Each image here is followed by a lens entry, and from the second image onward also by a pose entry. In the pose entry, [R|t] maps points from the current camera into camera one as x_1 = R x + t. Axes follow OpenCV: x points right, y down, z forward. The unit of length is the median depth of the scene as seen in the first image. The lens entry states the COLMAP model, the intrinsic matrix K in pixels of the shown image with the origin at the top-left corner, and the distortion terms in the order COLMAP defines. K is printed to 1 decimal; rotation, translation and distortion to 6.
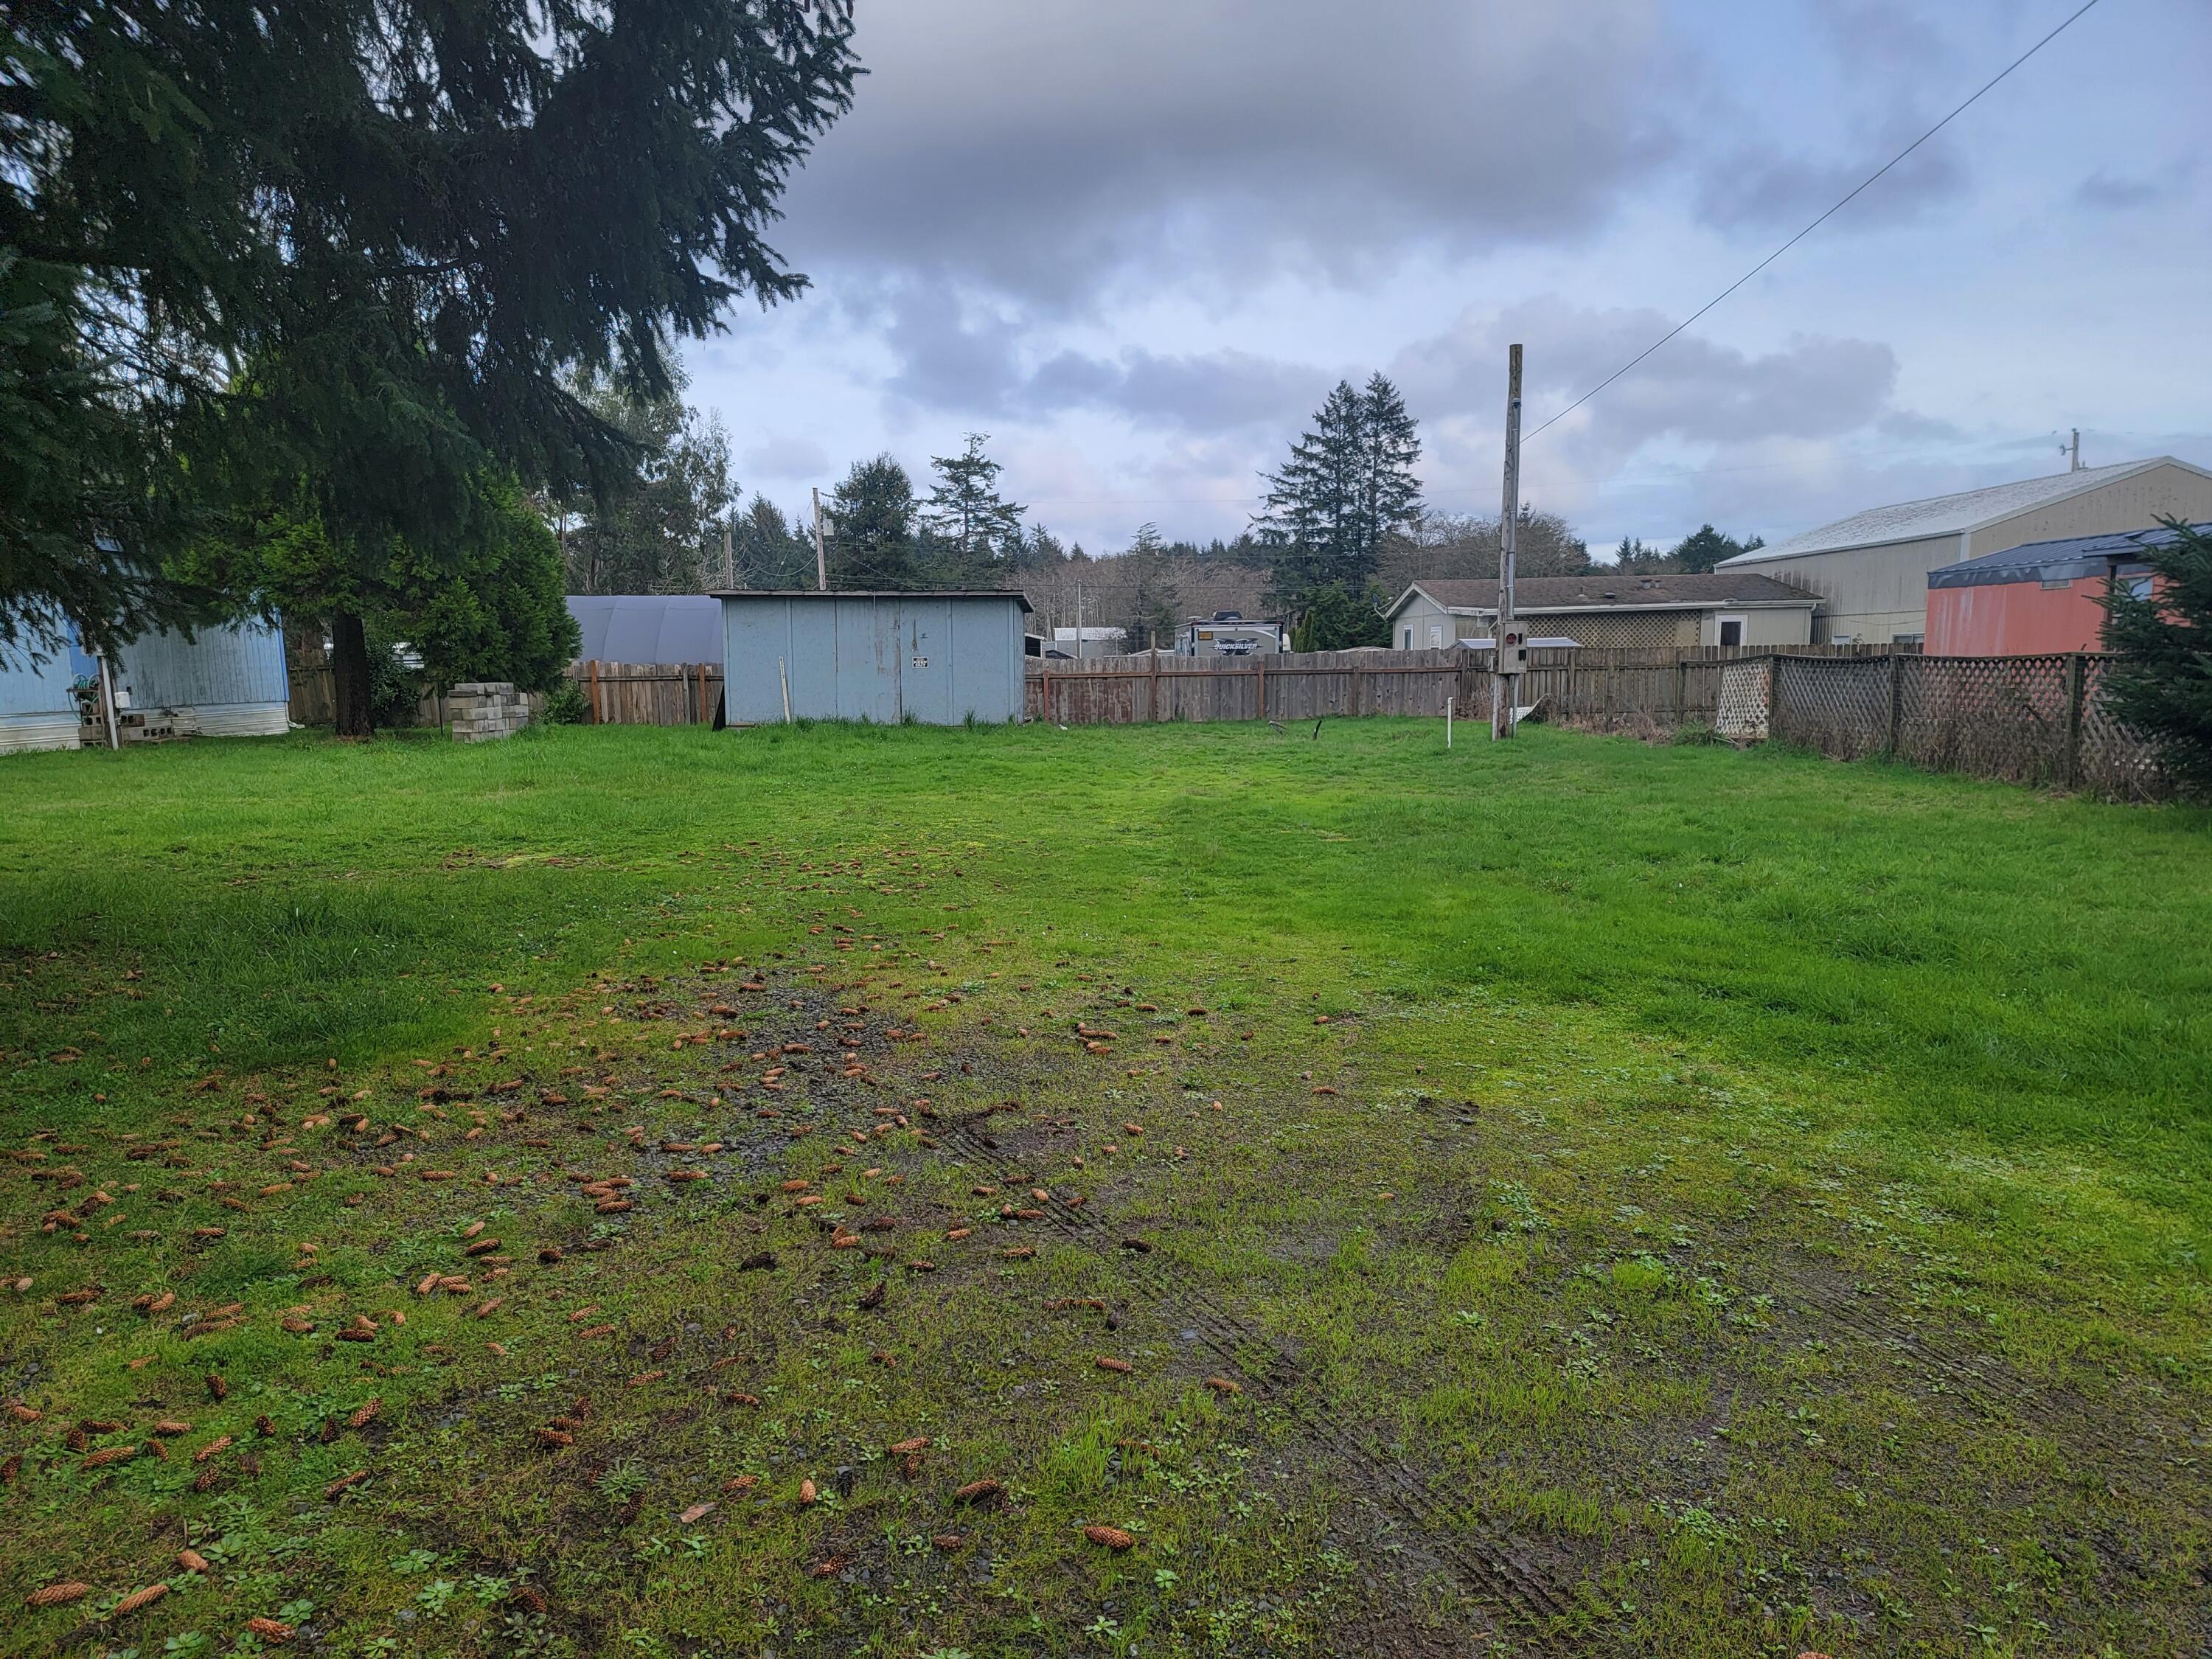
lens RADIAL K [[1566.3, 0, 1106.0], [0, 1566.3, 829.5], [0, 0, 1]] dist [0.147379, -0.105379]
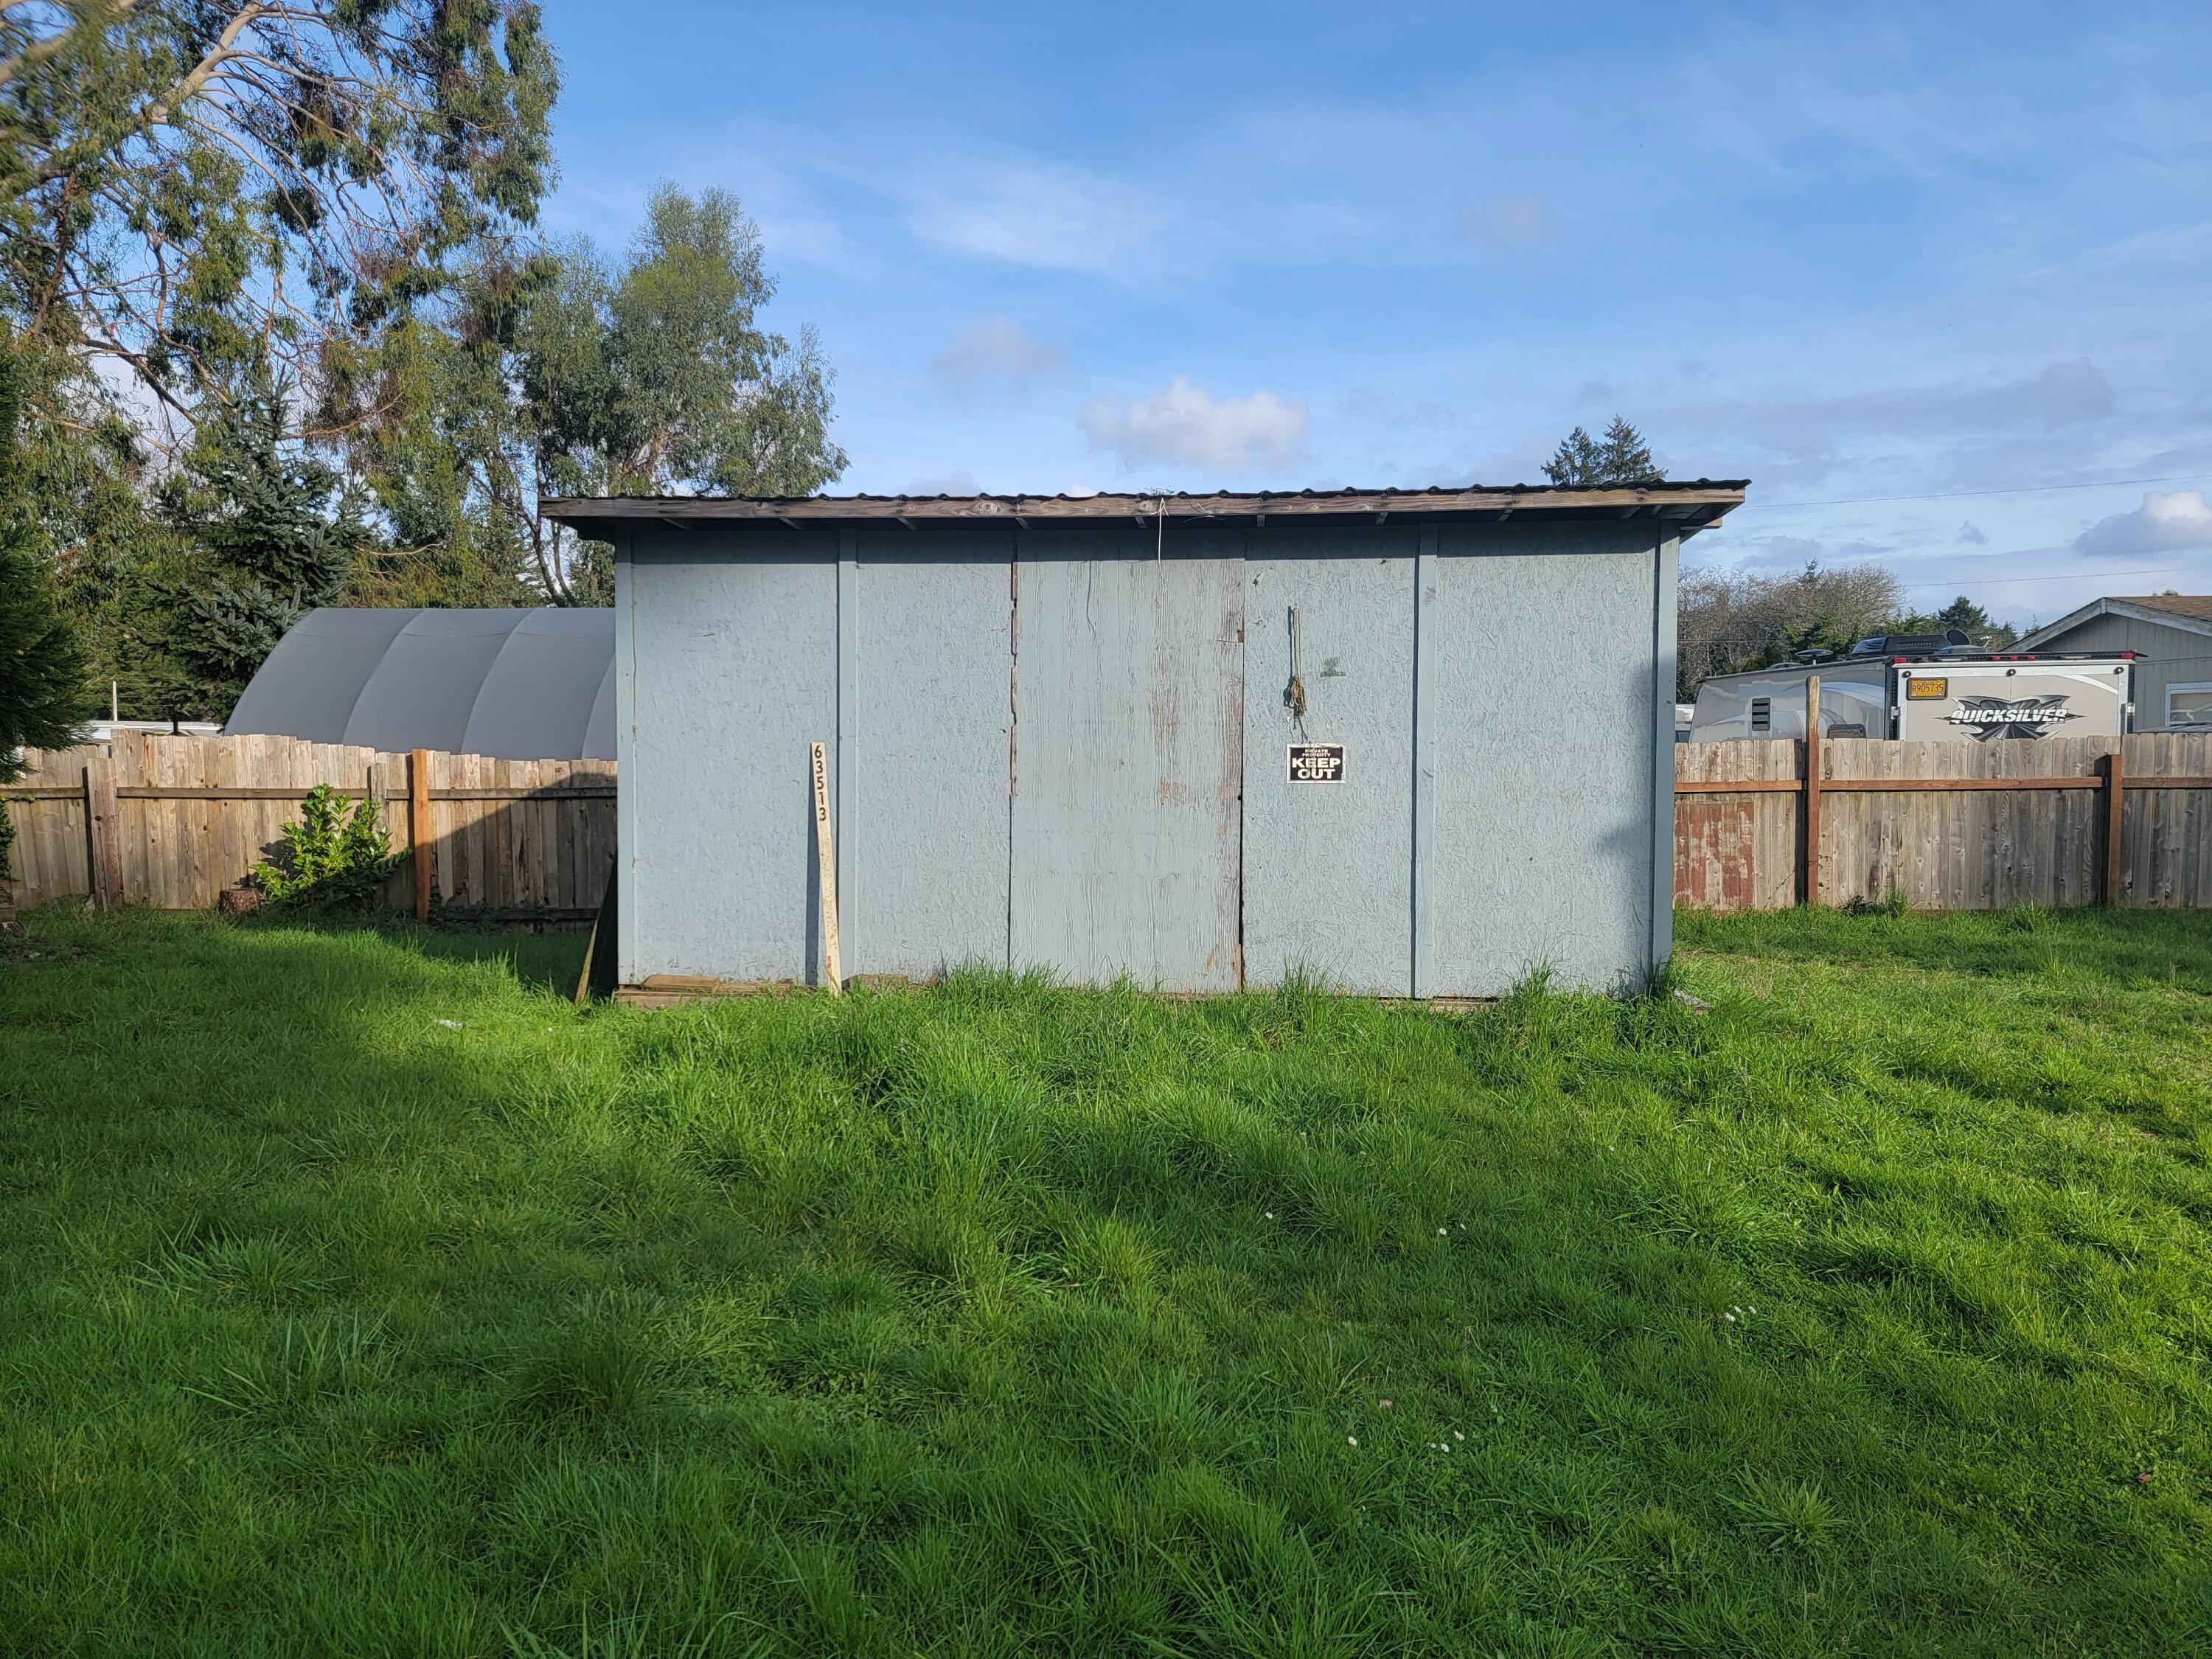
lens RADIAL K [[1492.4, 0, 1187.0], [0, 1492.4, 872.0], [0, 0, 1]] dist [0.092595, -0.085908]
pose [[0.999032, 0.007424, -0.043365, -0.028722], [-0.008316, 0.999757, -0.020428, -0.018314], [0.043203, 0.020769, 0.998850, 0.165110]]
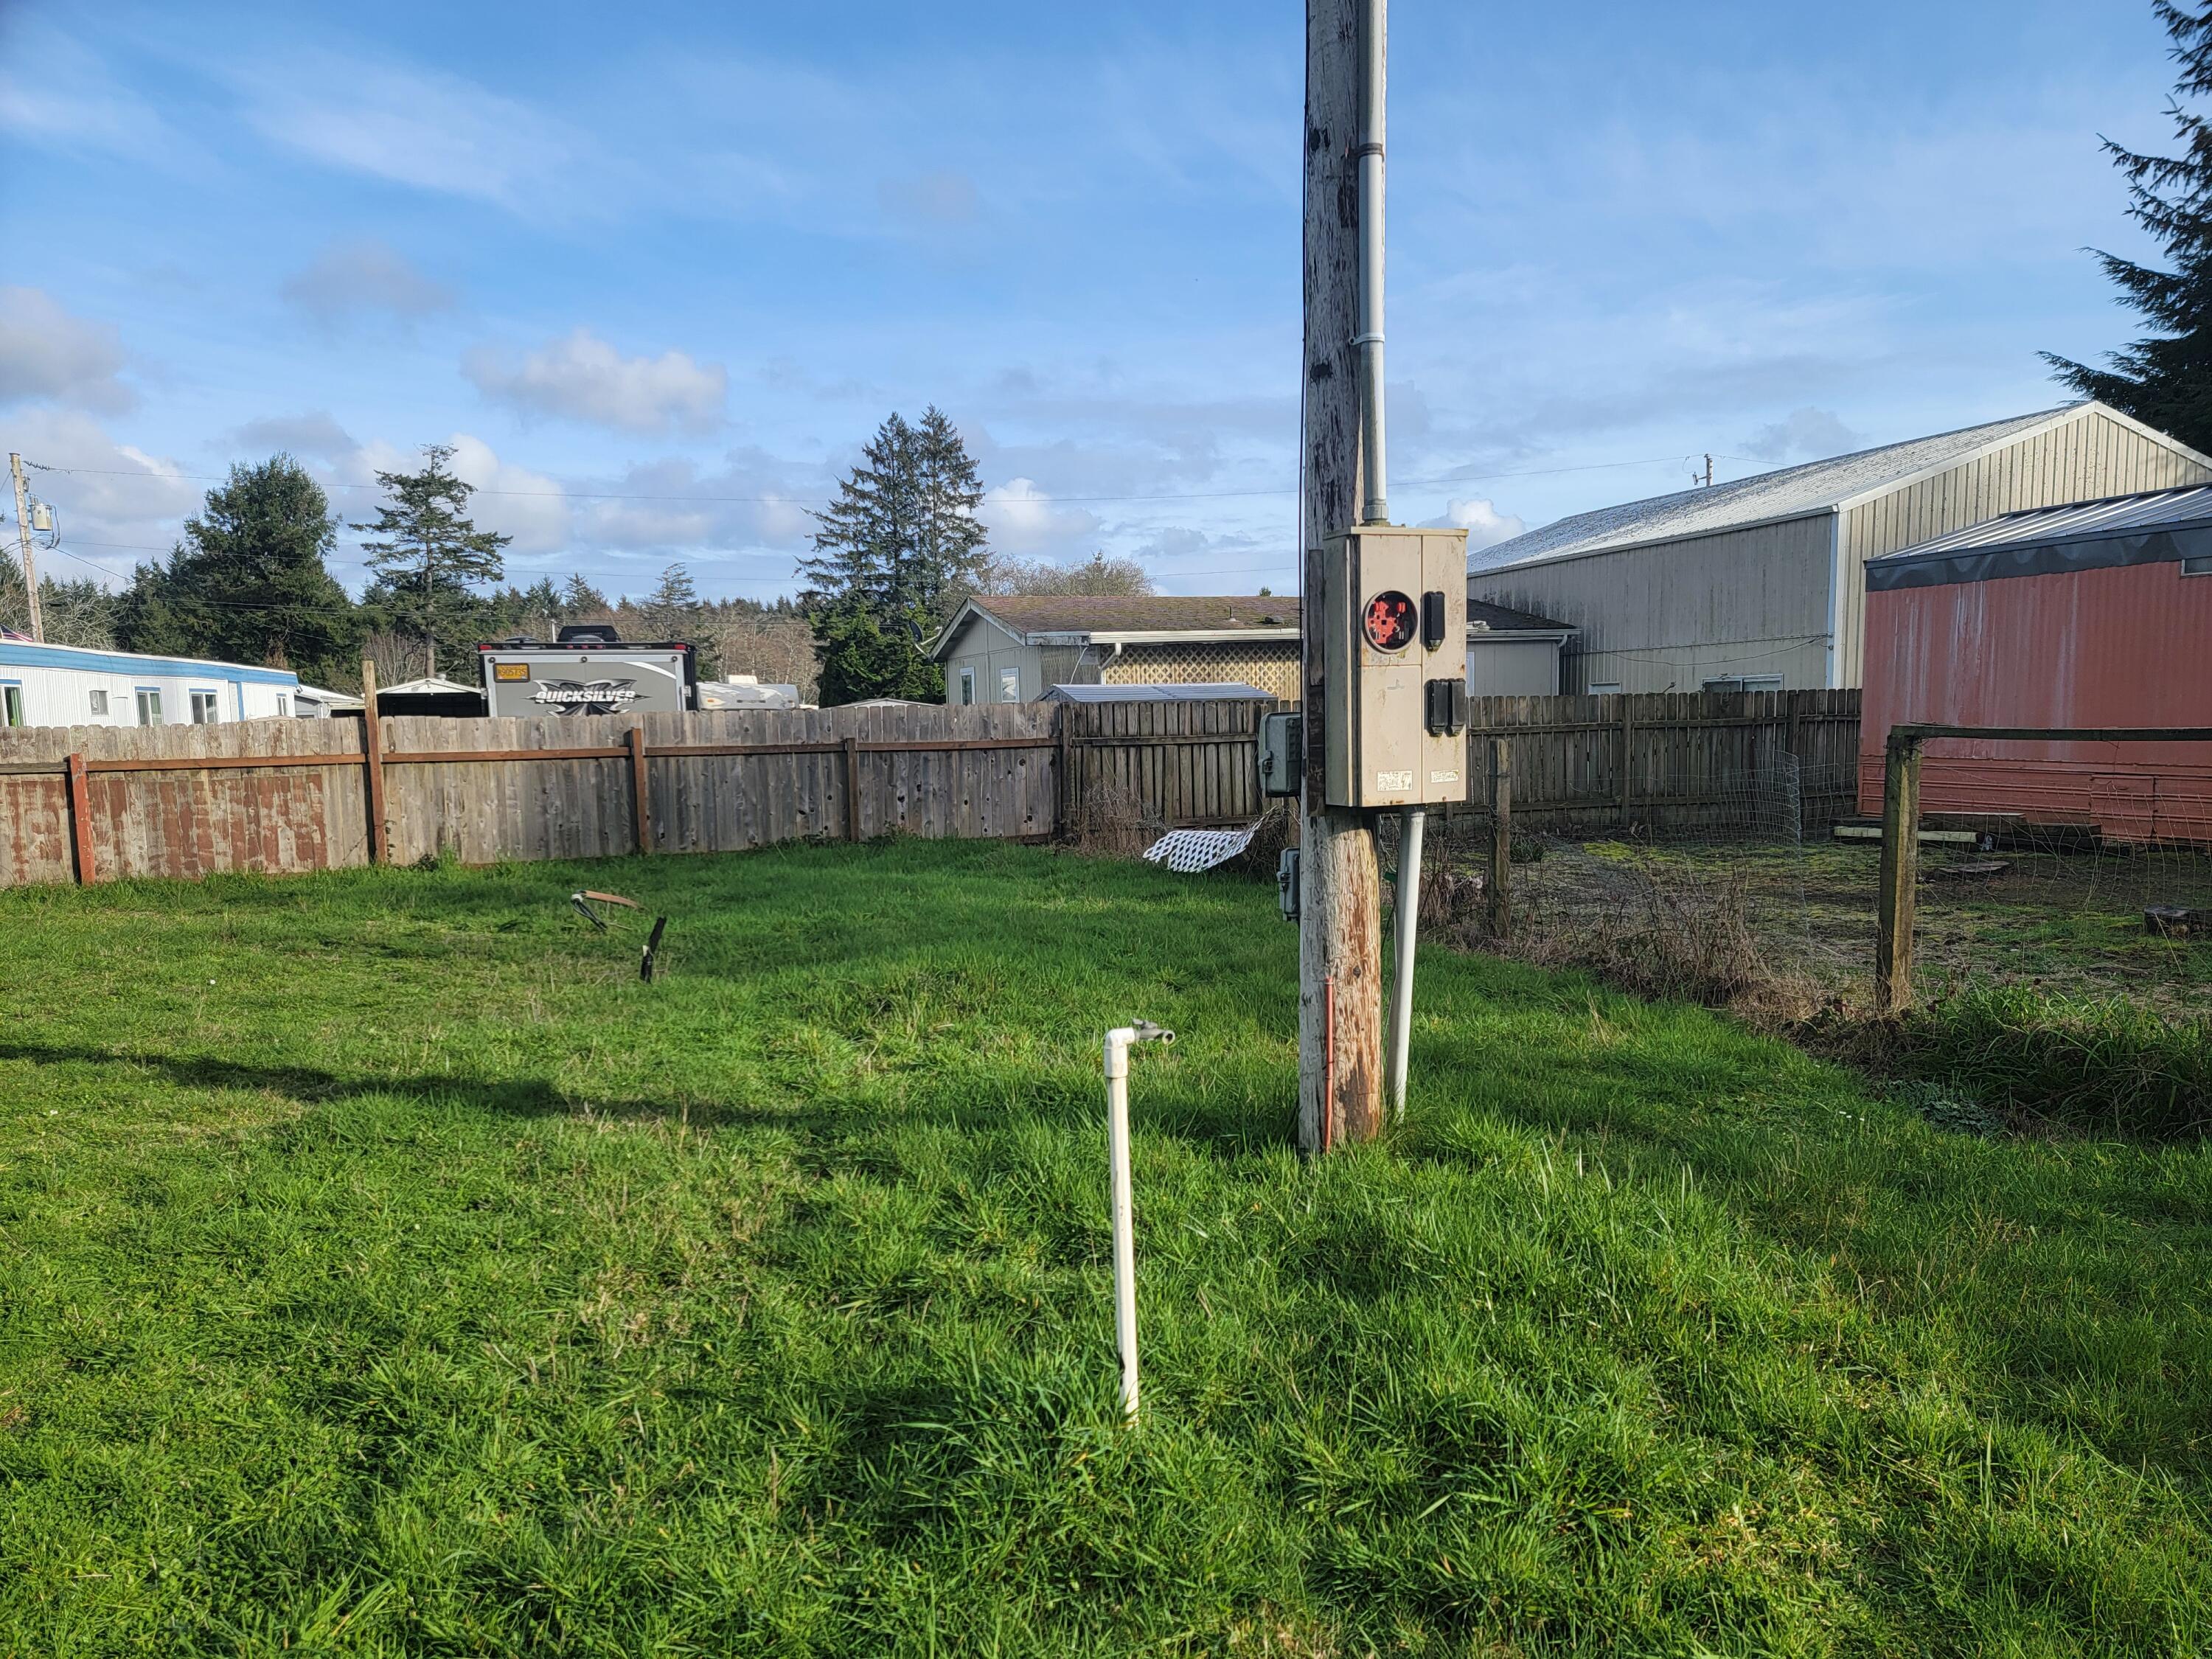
lens RADIAL K [[1492.4, 0, 1187.0], [0, 1492.4, 872.0], [0, 0, 1]] dist [0.092595, -0.085908]
pose [[0.949167, -0.042263, 0.311924, 0.029657], [0.044273, 0.999019, 0.000638, -0.015362], [-0.311645, 0.013205, 0.950107, 0.140498]]
